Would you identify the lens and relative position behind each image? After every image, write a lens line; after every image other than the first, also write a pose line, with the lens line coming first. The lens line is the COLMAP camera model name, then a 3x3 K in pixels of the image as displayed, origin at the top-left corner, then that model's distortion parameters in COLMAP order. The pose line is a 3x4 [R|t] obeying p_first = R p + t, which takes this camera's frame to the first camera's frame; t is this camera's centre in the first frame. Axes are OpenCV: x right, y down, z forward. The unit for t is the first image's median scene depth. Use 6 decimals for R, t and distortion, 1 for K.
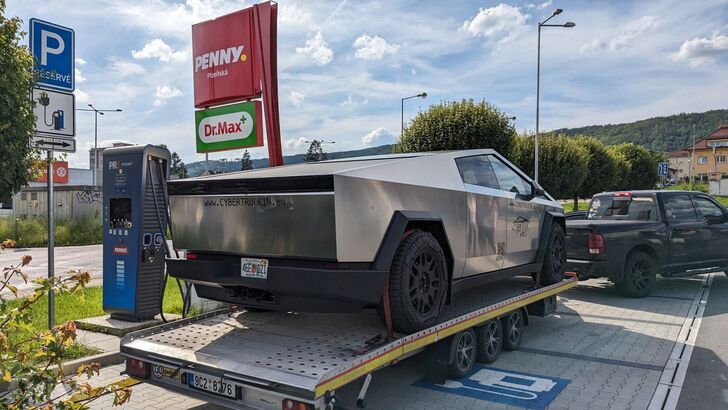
lens RADIAL K [[592.4, 0, 364.0], [0, 592.4, 205.0], [0, 0, 1]] dist [0.006909, -0.010567]
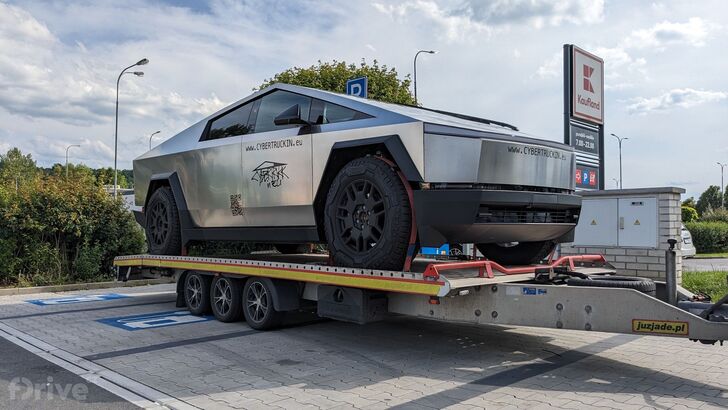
lens RADIAL K [[582.9, 0, 343.1], [0, 582.9, 204.5], [0, 0, 1]] dist [0.040853, -0.001133]
pose [[-0.258202, -0.038227, -0.965334, 1.051034], [0.010015, 0.999057, -0.042241, 0.117030], [0.966039, -0.020574, -0.257576, 1.398275]]
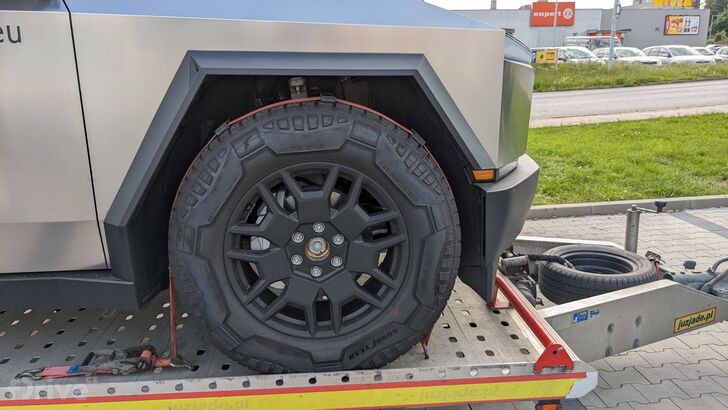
lens RADIAL K [[592.4, 0, 364.0], [0, 592.4, 205.0], [0, 0, 1]] dist [0.006909, -0.010567]
pose [[0.629668, 0.176281, -0.756600, 0.629227], [0.023300, 0.969192, 0.245204, 0.015642], [0.776515, -0.172026, 0.606161, 1.102422]]
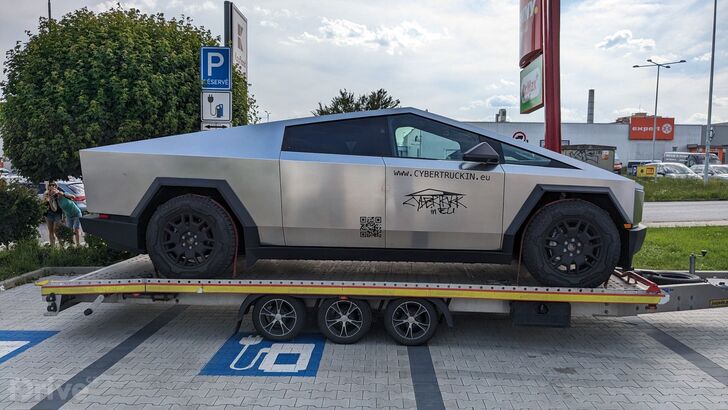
lens RADIAL K [[592.4, 0, 364.0], [0, 592.4, 205.0], [0, 0, 1]] dist [0.006909, -0.010567]
pose [[0.504566, 0.068570, -0.860646, 0.994069], [-0.004478, 0.997036, 0.076812, -0.022436], [0.863361, -0.034903, 0.503377, 0.557181]]
